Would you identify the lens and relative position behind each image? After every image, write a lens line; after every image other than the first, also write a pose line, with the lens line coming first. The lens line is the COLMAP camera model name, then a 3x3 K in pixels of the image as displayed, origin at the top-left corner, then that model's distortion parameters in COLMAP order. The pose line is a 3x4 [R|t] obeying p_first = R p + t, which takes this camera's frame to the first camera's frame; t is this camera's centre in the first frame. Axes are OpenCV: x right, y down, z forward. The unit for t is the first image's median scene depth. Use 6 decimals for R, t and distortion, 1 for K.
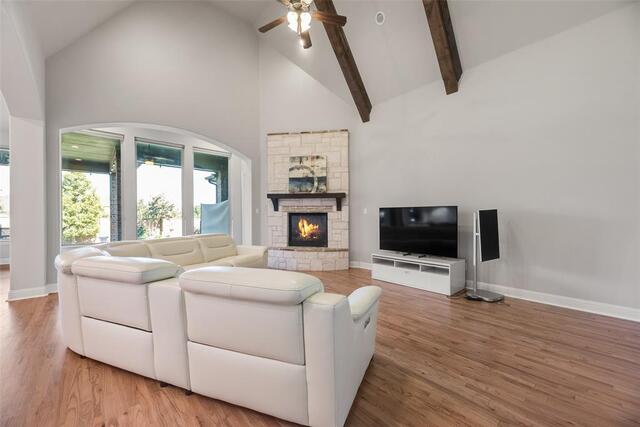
lens RADIAL K [[258.2, 0, 322.0], [0, 258.2, 215.7], [0, 0, 1]] dist [-0.002352, -0.000458]
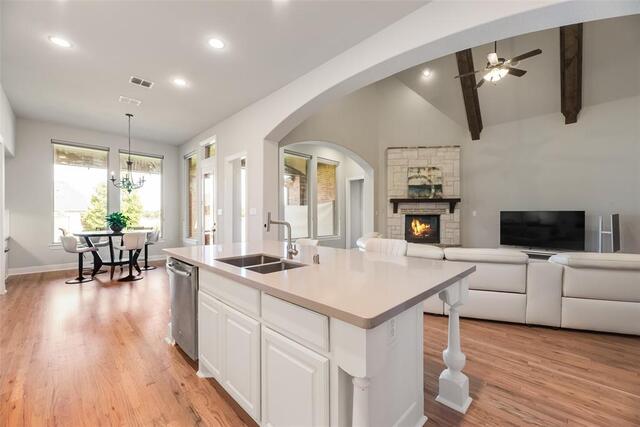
lens RADIAL K [[258.2, 0, 315.3], [0, 258.2, 215.7], [0, 0, 1]] dist [-0.002352, -0.000458]
pose [[0.998447, 0.000546, 0.055709, -0.627310], [-0.000872, 0.999983, 0.005820, -0.013350], [-0.055705, -0.005860, 0.998430, -0.163186]]
